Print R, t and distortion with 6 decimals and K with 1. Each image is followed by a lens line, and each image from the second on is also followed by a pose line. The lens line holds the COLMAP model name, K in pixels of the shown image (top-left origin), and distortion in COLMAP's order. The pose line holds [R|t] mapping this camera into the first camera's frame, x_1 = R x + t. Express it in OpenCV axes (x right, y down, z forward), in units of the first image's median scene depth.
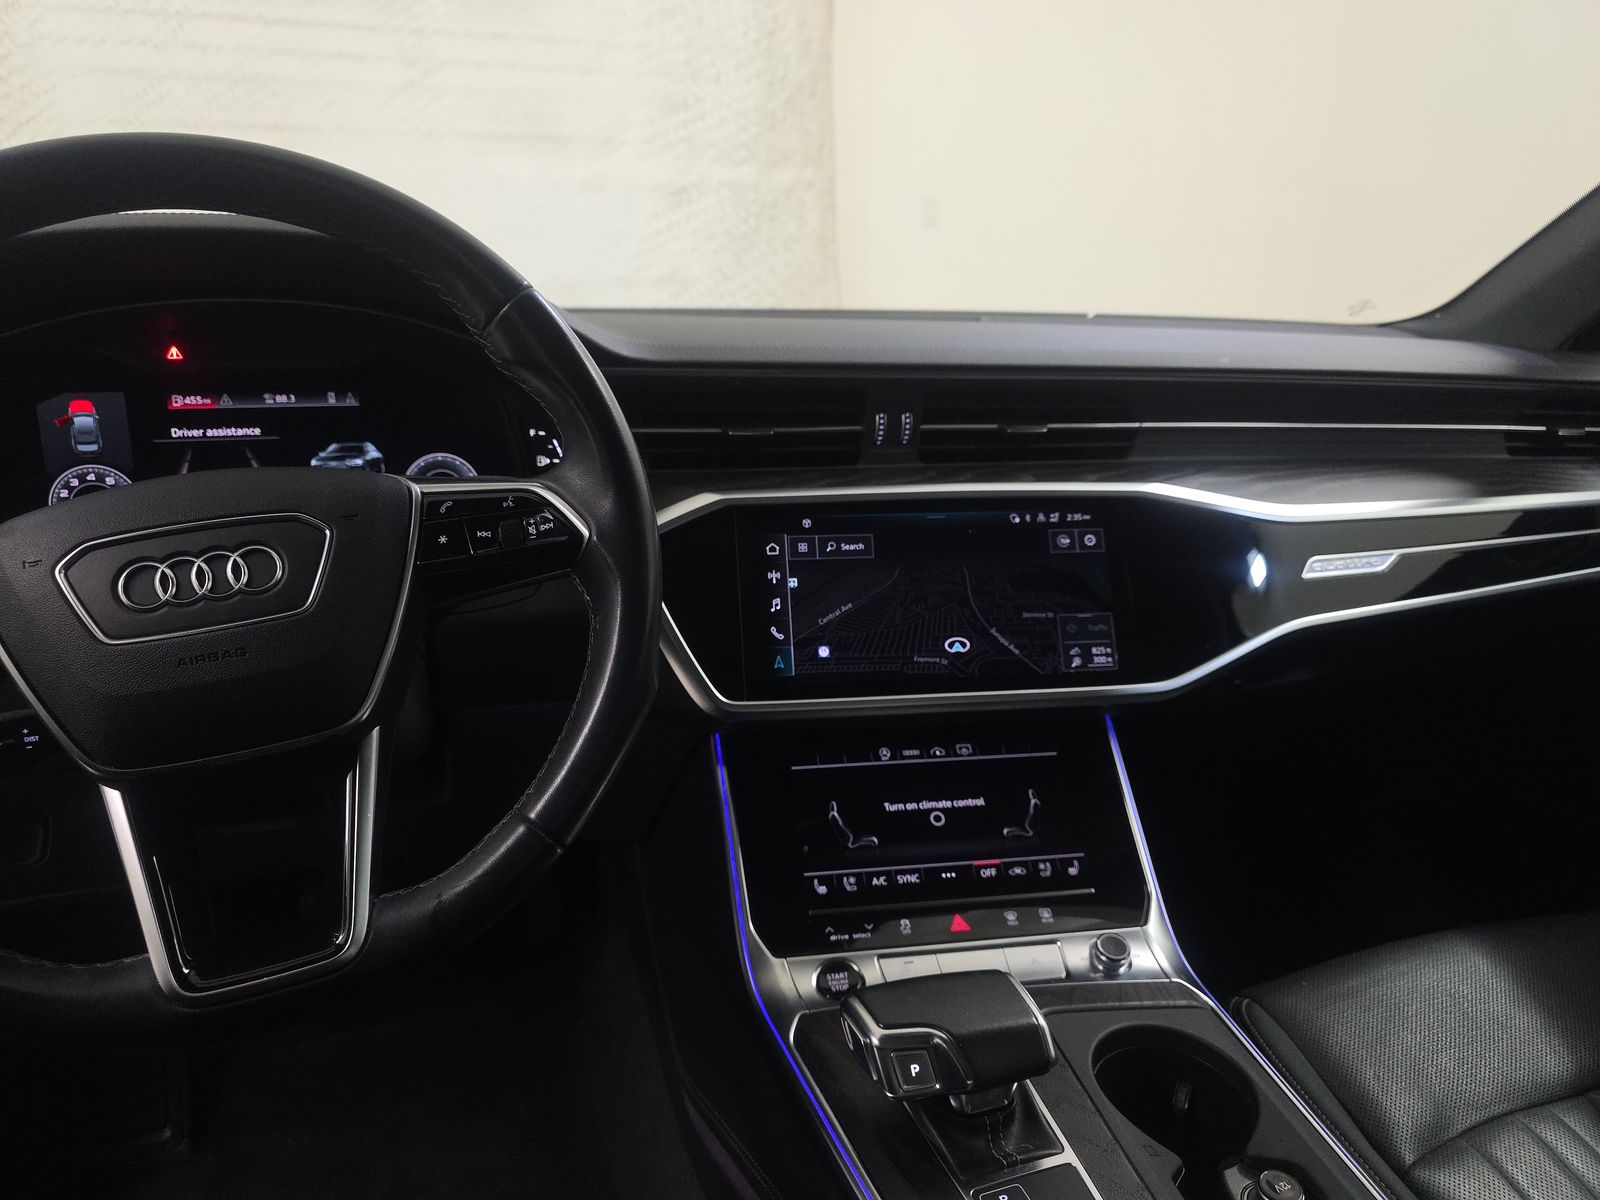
lens RADIAL K [[1091.2, 0, 800.0], [0, 1091.2, 600.0], [0, 0, 1]] dist [0.052340, -0.053588]
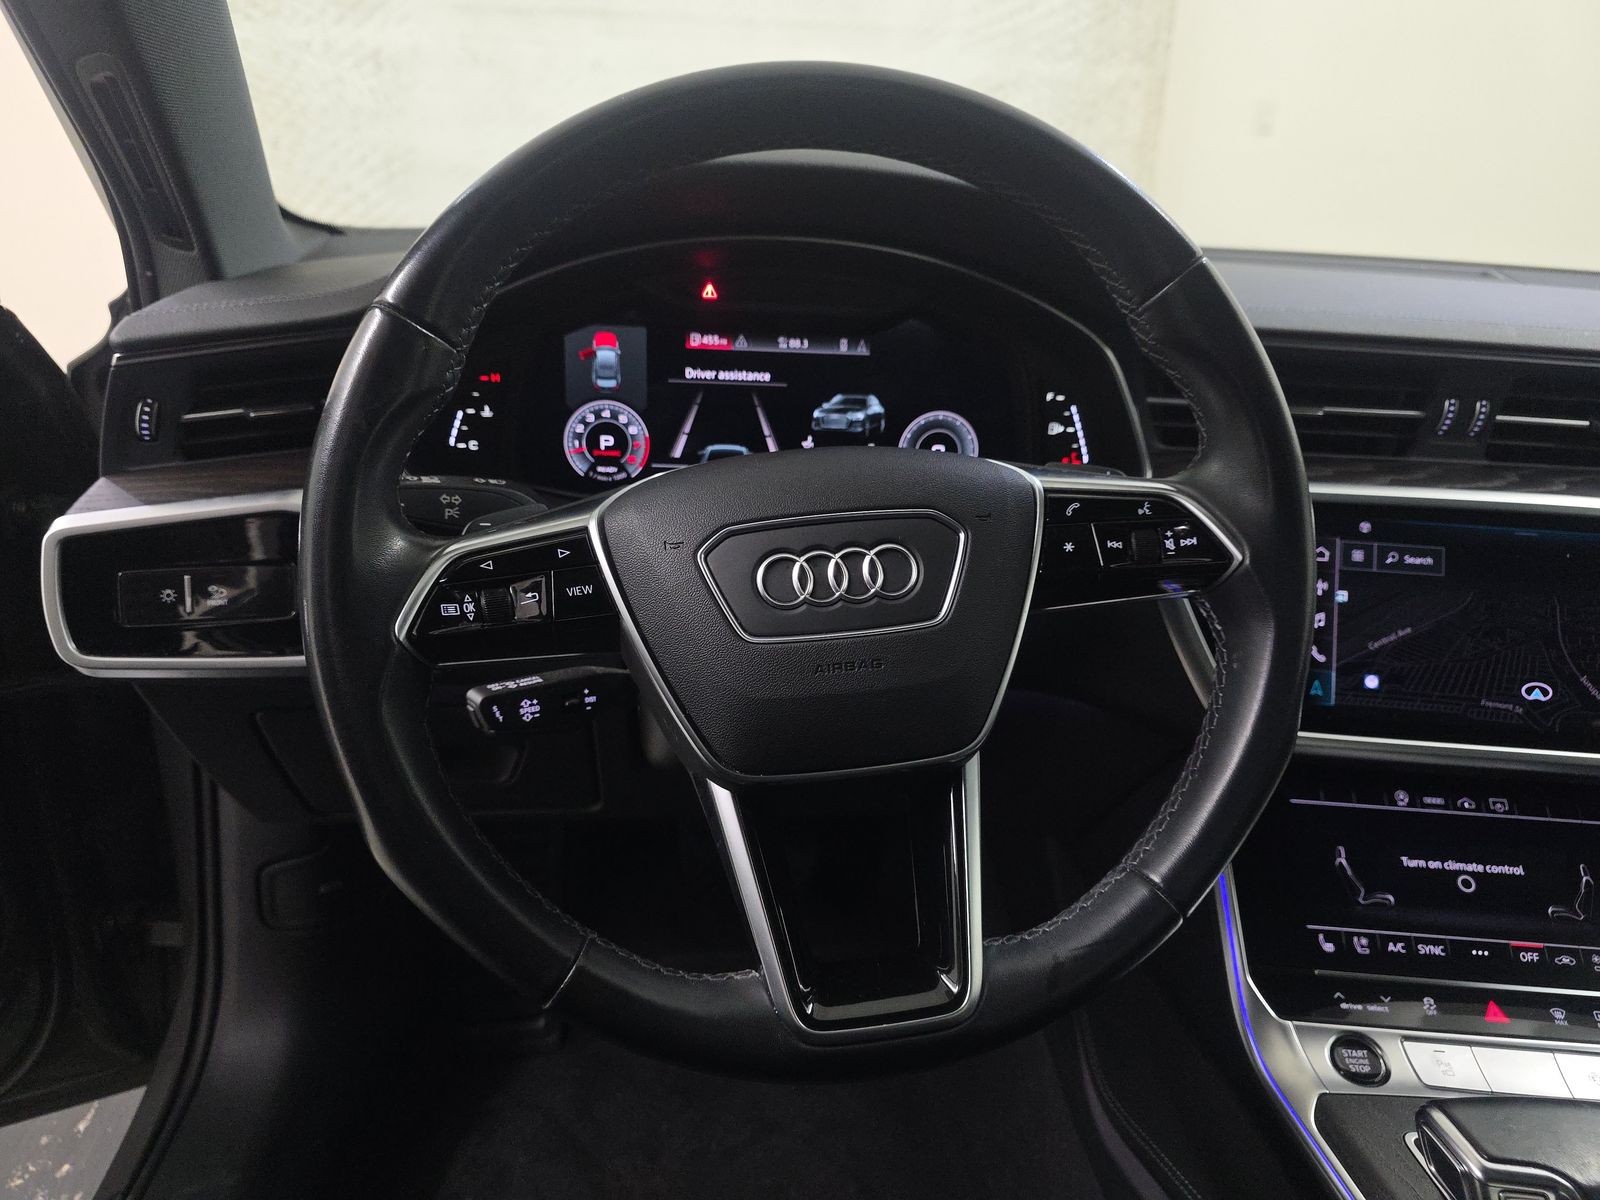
lens RADIAL K [[1091.2, 0, 800.0], [0, 1091.2, 600.0], [0, 0, 1]] dist [0.052340, -0.053588]
pose [[0.977248, 0.113821, -0.178970, -0.269684], [-0.098250, 0.990749, 0.093615, -0.053056], [0.187970, -0.073901, 0.979391, 0.074456]]
